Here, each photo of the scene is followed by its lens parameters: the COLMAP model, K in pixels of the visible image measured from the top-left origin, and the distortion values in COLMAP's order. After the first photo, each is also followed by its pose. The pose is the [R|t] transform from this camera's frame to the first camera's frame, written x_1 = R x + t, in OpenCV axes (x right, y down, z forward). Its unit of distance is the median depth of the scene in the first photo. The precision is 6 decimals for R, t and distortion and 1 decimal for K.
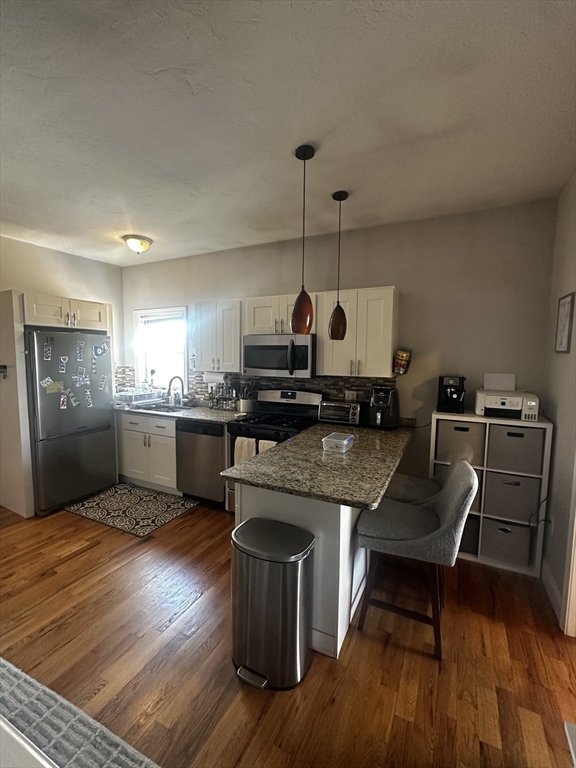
lens RADIAL K [[339.1, 0, 286.2], [0, 339.1, 384.3], [0, 0, 1]] dist [0.000815, 0.000184]
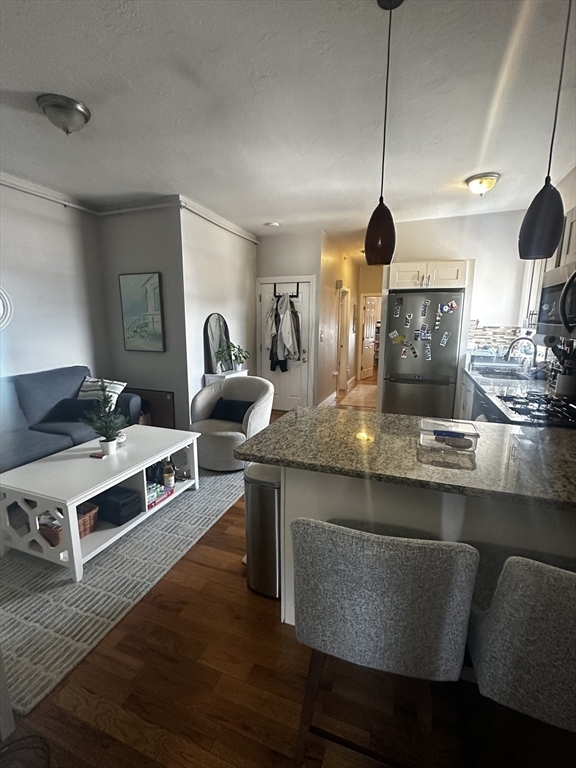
lens RADIAL K [[339.1, 0, 287.0], [0, 339.1, 384.0], [0, 0, 1]] dist [0.000815, 0.000184]
pose [[0.107838, 0.170508, -0.979437, 0.642066], [-0.089429, 0.982852, 0.161257, 0.008001], [0.990138, 0.070201, 0.121238, 0.574676]]
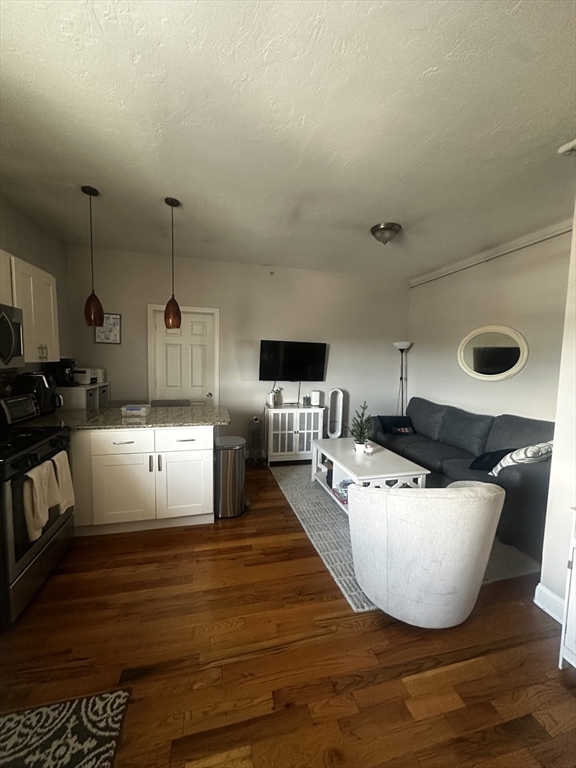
lens RADIAL K [[306.7, 0, 288.7], [0, 306.7, 383.7], [0, 0, 1]] dist [0.003704, -0.000489]
pose [[-0.653895, -0.084579, 0.751843, -0.979820], [0.039364, 0.988583, 0.145447, -0.068376], [-0.755560, 0.124703, -0.643100, 1.164996]]
